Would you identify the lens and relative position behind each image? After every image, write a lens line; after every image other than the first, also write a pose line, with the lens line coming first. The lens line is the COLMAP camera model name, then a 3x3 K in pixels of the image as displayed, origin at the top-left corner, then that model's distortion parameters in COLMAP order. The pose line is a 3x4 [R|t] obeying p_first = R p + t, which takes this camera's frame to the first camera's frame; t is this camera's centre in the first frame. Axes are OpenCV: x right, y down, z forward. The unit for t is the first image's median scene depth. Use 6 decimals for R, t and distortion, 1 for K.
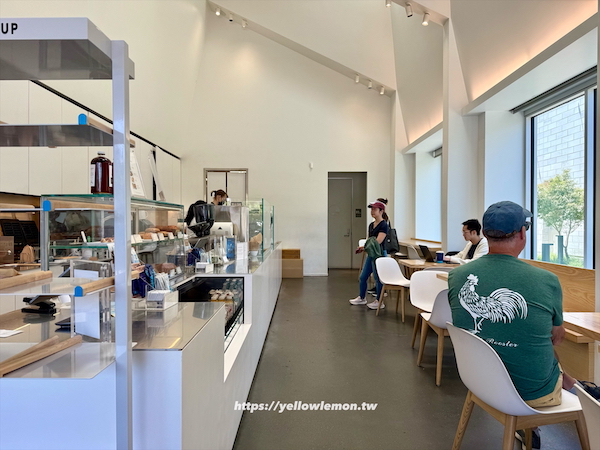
lens RADIAL K [[420.3, 0, 300.0], [0, 420.3, 225.0], [0, 0, 1]] dist [0.048319, -0.057492]
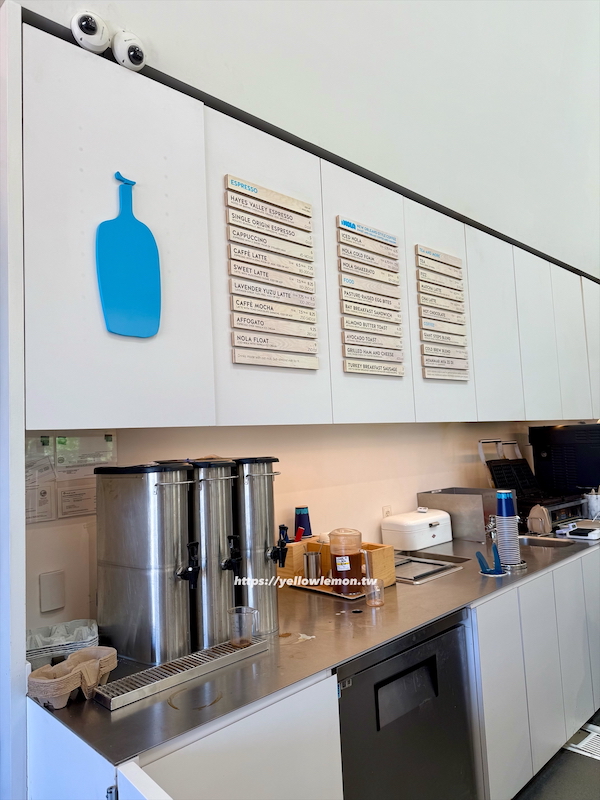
lens RADIAL K [[560.4, 0, 300.0], [0, 560.4, 400.0], [0, 0, 1]] dist [0.048319, -0.057492]
pose [[0.699137, -0.084903, -0.709928, -0.279780], [0.046015, 0.996209, -0.073824, -0.057498], [0.713505, 0.018946, 0.700394, 0.171885]]
